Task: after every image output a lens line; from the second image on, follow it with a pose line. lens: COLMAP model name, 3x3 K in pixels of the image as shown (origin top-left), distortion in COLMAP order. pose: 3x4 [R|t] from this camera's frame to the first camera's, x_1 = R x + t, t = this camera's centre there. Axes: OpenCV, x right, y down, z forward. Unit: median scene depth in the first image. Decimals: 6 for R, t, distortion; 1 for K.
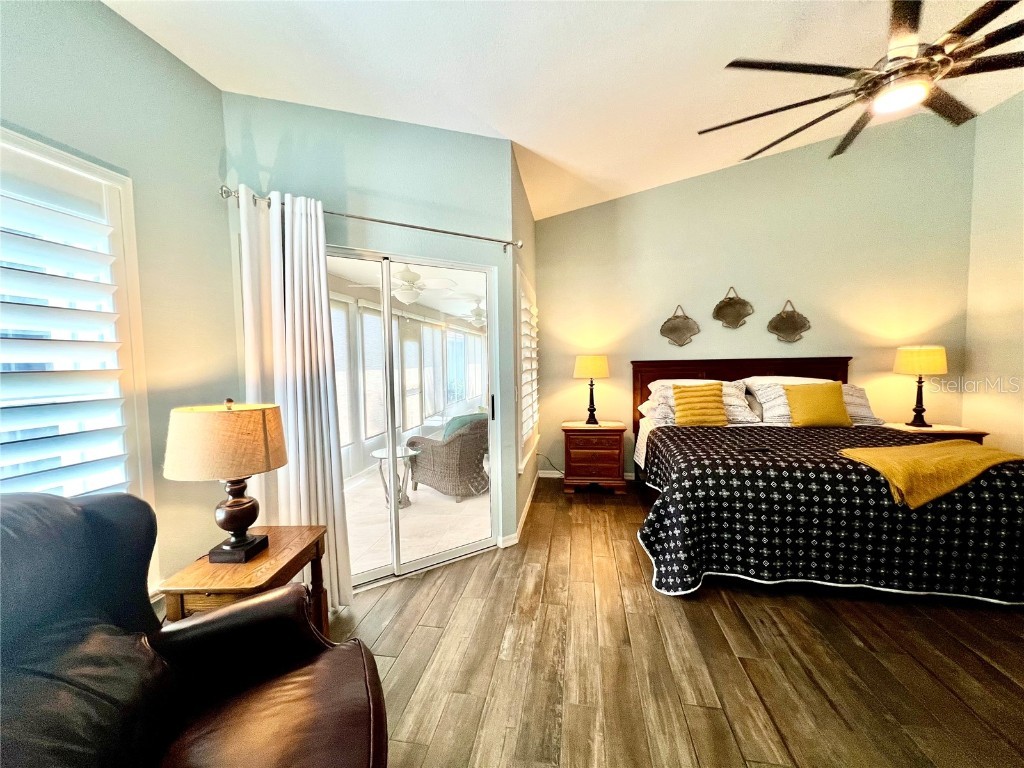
lens RADIAL K [[409.5, 0, 510.9], [0, 409.5, 385.6], [0, 0, 1]] dist [0.003217, 0.000967]
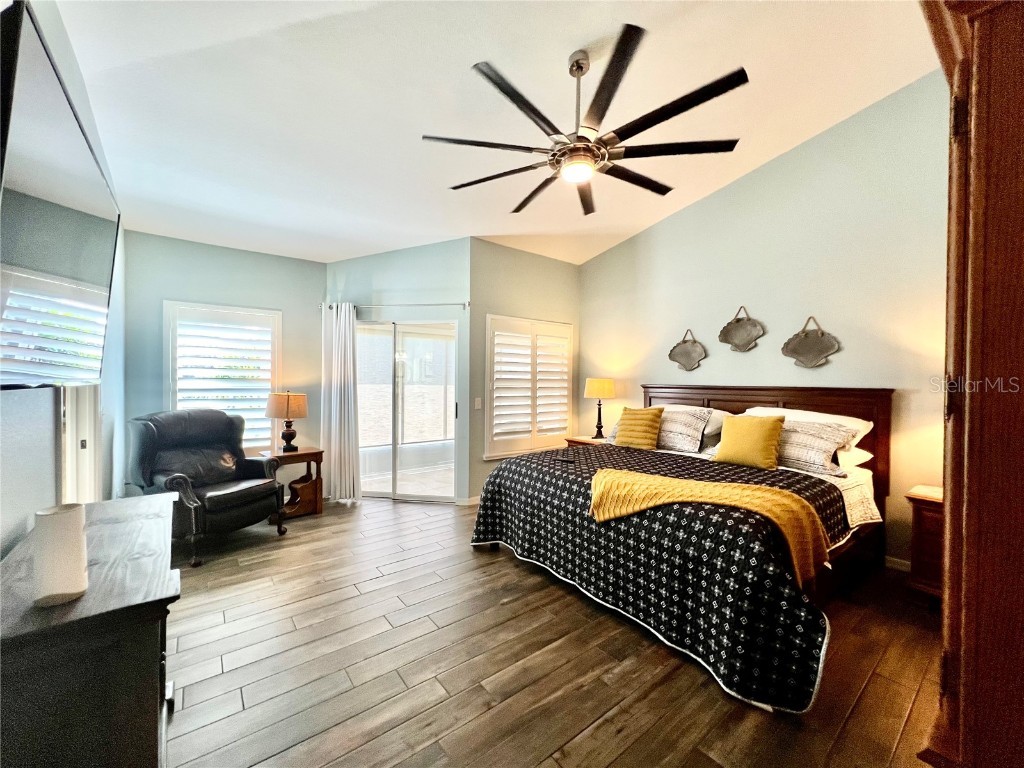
lens RADIAL K [[409.5, 0, 509.6], [0, 409.5, 385.9], [0, 0, 1]] dist [0.003217, 0.000967]
pose [[0.736047, 0.036393, -0.675952, 1.020805], [-0.065657, 0.997684, -0.017778, -0.021570], [0.673739, 0.057466, 0.736731, 0.001881]]
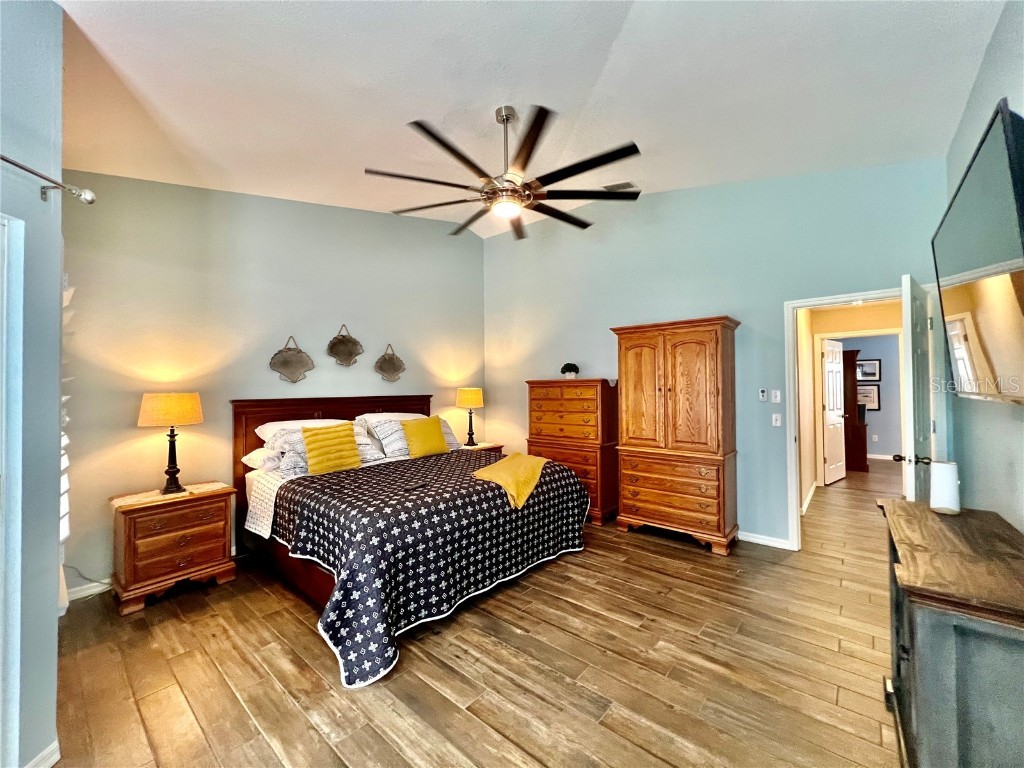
lens RADIAL K [[409.5, 0, 509.4], [0, 409.5, 384.3], [0, 0, 1]] dist [0.003217, 0.000967]
pose [[0.517036, 0.021446, 0.855695, -0.134705], [0.053760, 0.996899, -0.057468, -0.022209], [-0.854274, 0.075715, 0.514280, 0.202128]]
